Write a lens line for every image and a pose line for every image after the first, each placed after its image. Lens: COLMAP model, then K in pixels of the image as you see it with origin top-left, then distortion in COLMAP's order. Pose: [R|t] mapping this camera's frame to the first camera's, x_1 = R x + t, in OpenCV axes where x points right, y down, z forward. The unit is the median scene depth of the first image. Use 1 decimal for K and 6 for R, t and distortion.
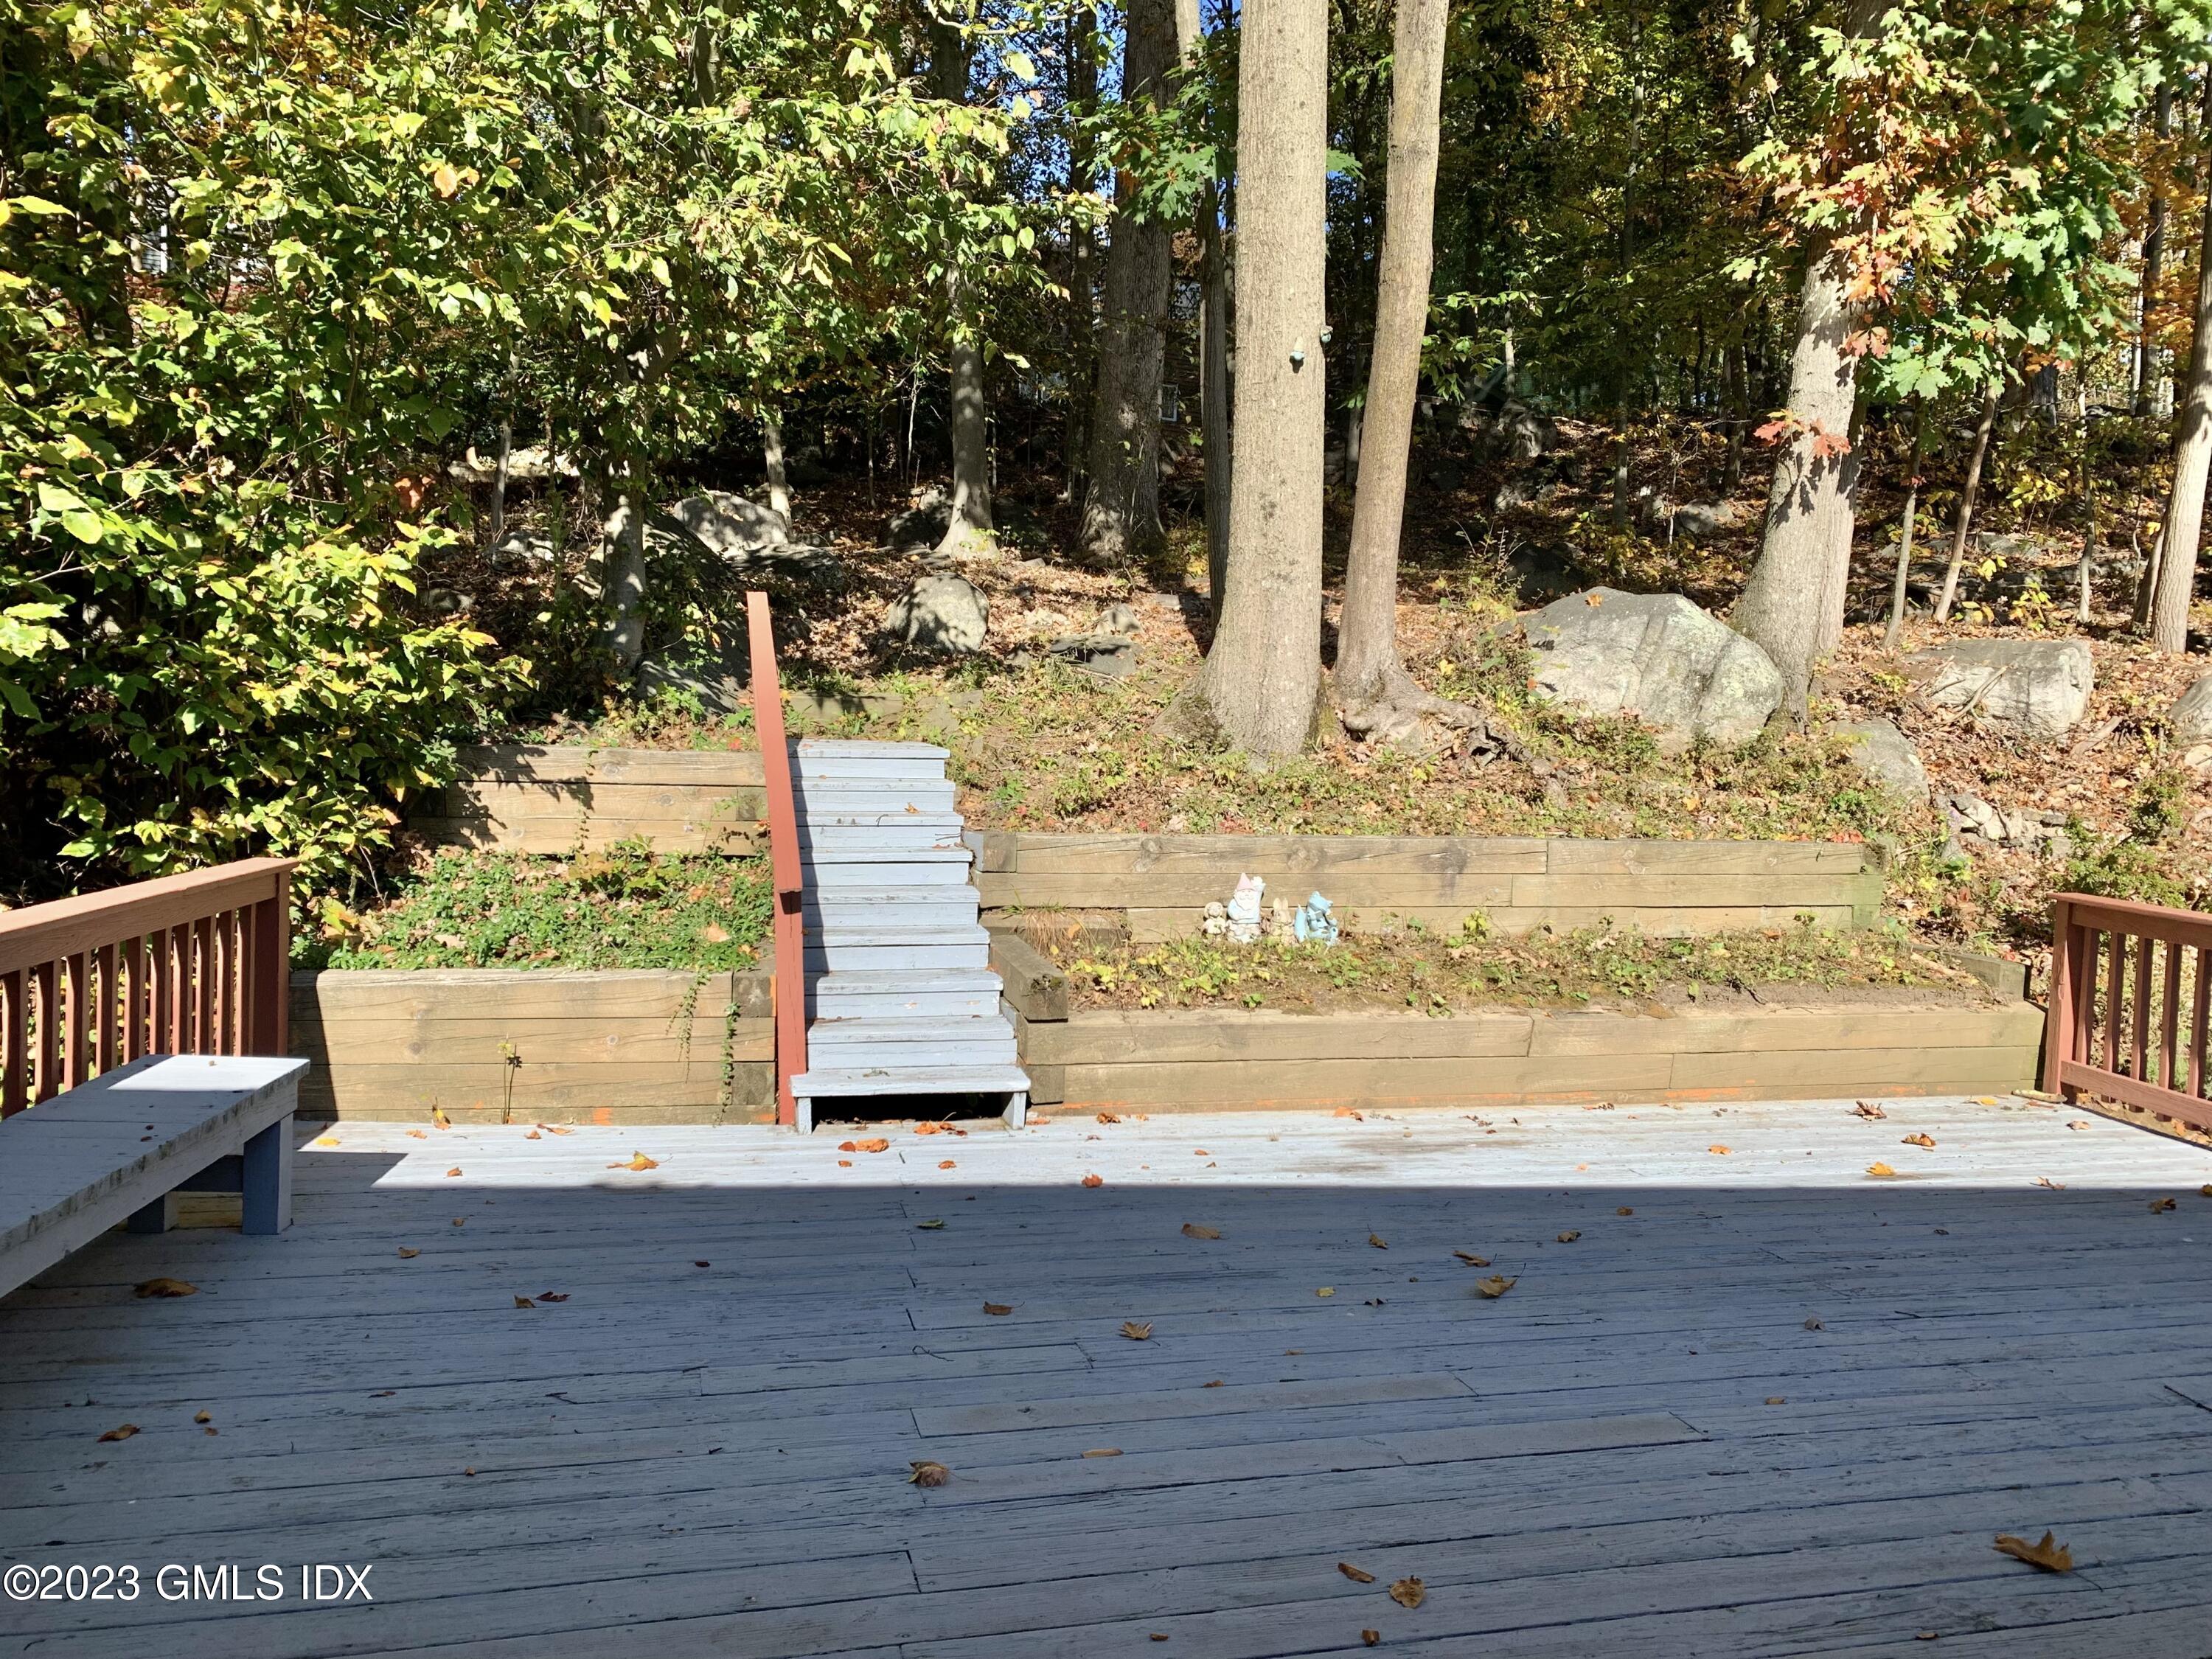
lens RADIAL K [[1680.5, 0, 1106.0], [0, 1680.5, 827.4], [0, 0, 1]] dist [0.041285, -0.034077]
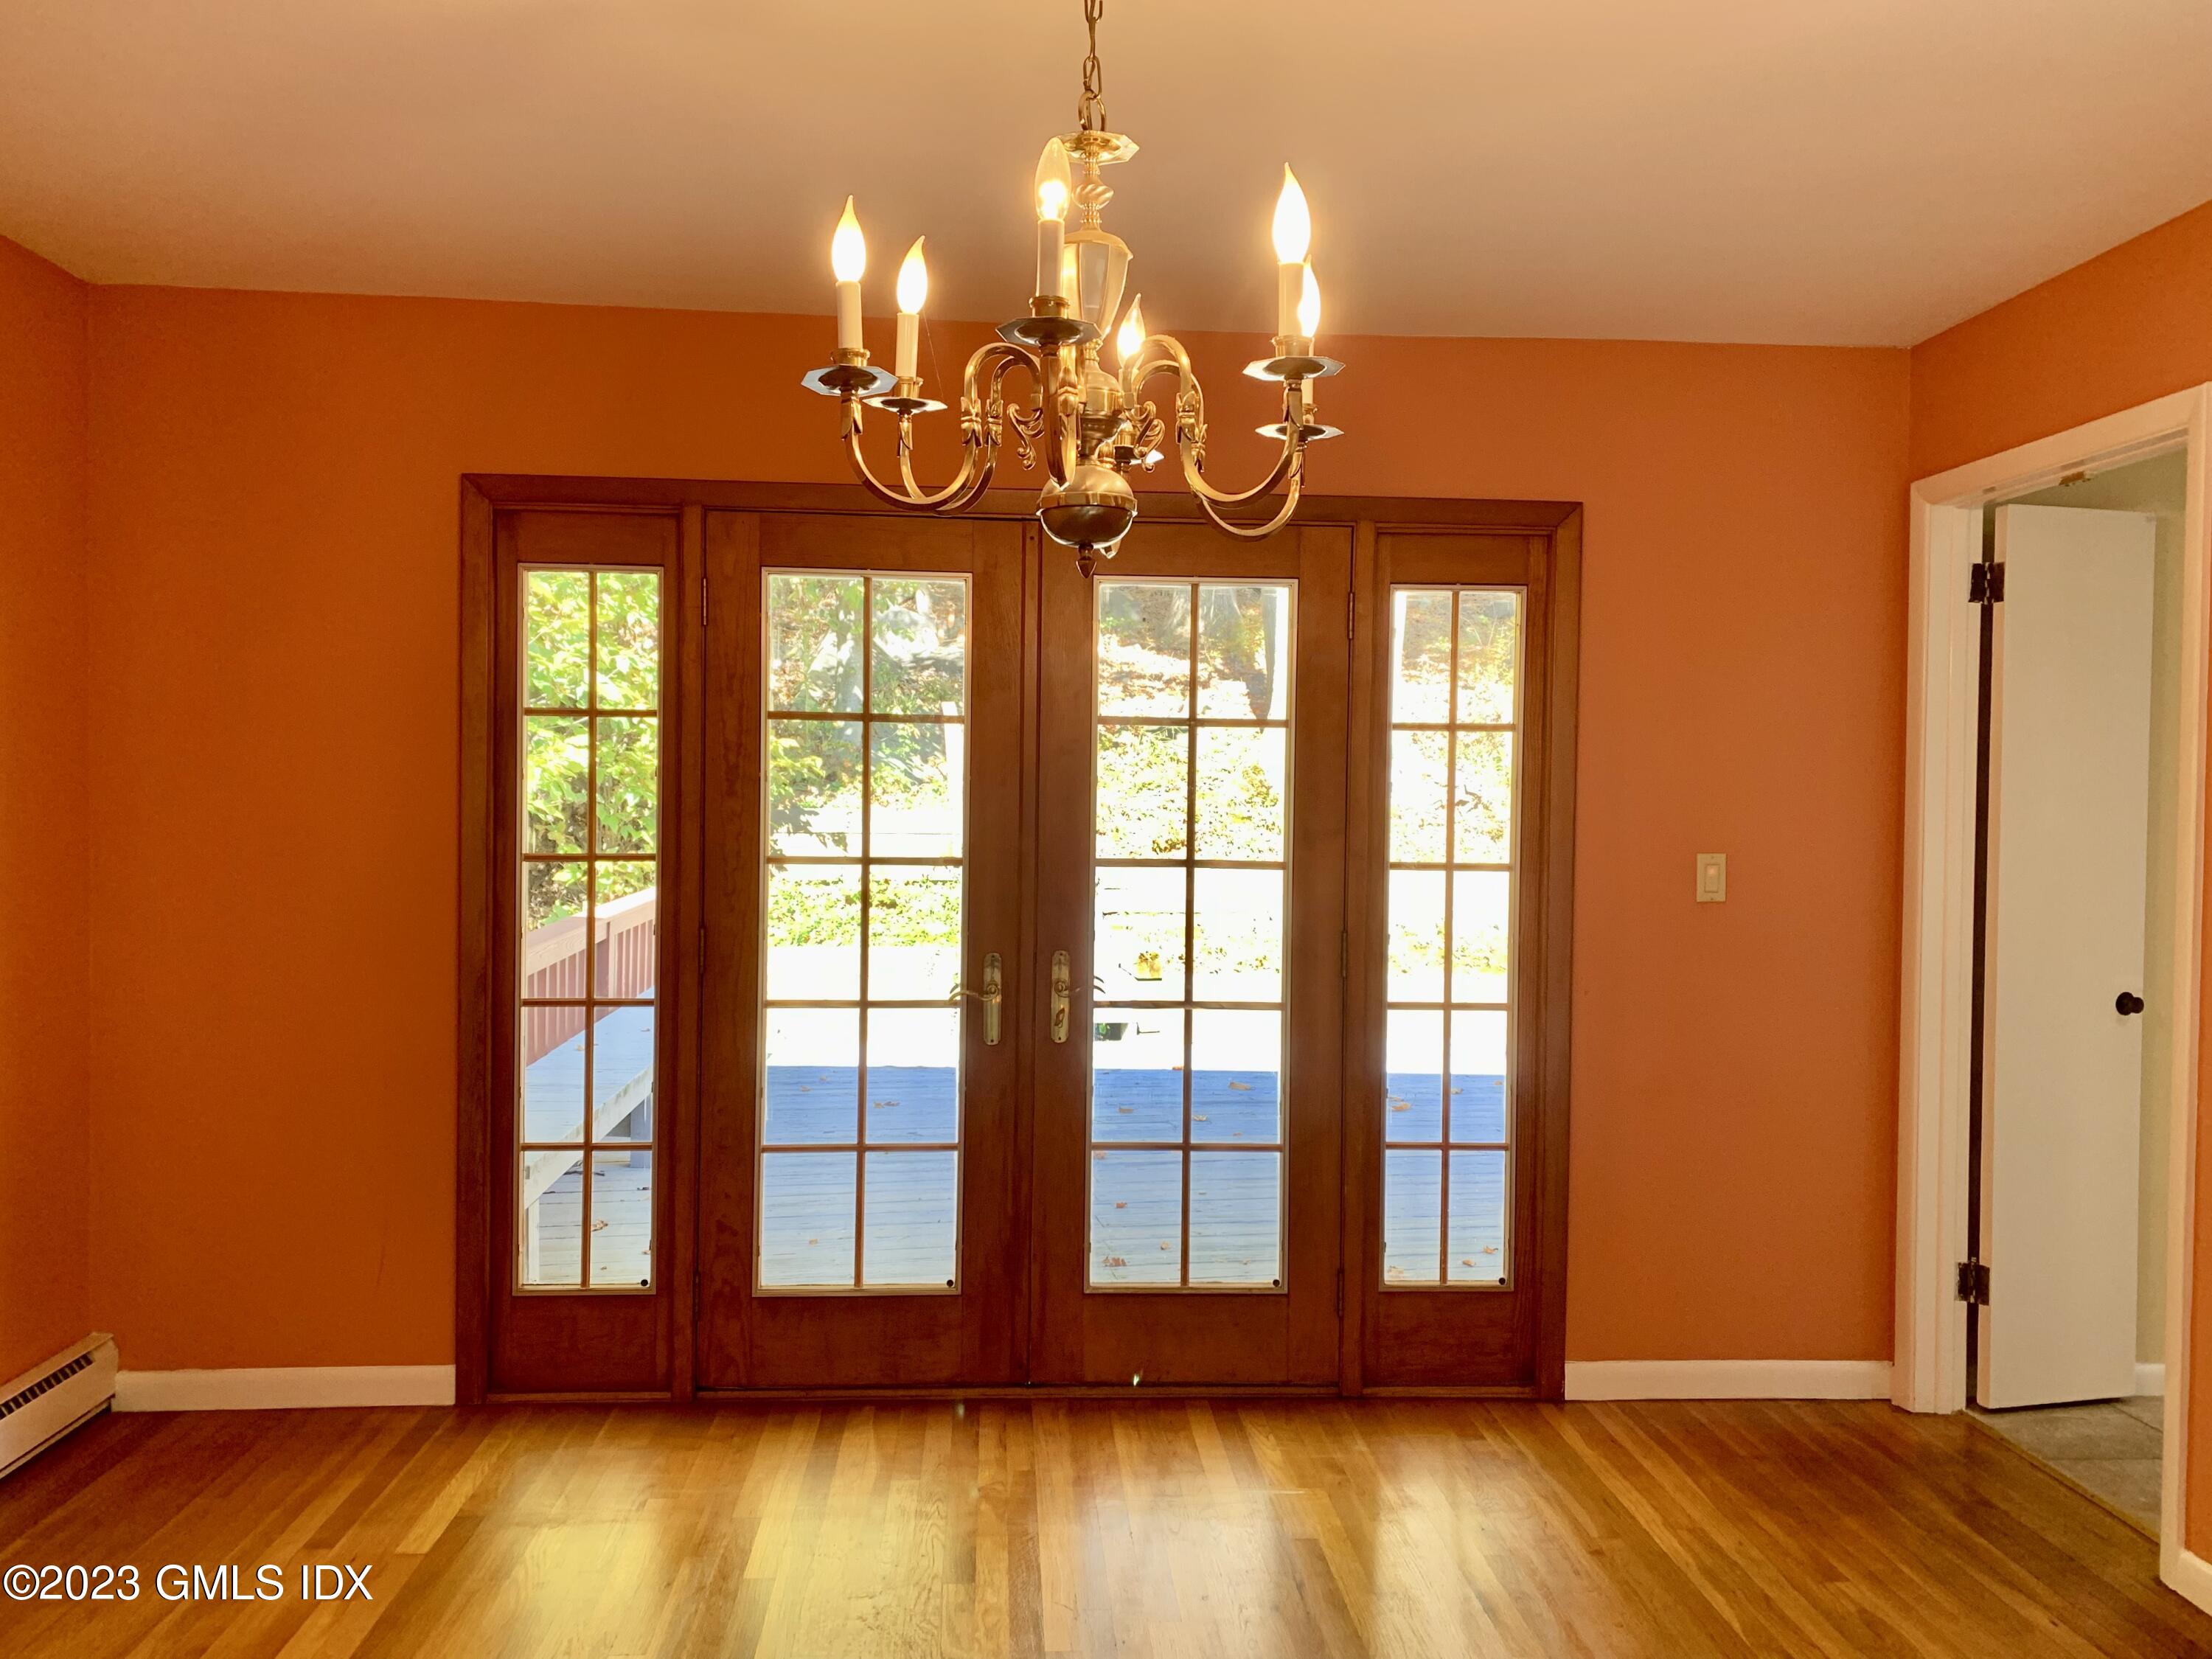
lens RADIAL K [[1680.5, 0, 1105.9], [0, 1680.5, 830.5], [0, 0, 1]] dist [0.041285, -0.034077]
pose [[0.998429, -0.009784, -0.055176, 0.009907], [0.008431, 0.999660, -0.024691, 0.009064], [0.055399, 0.024187, 0.998171, -0.417859]]
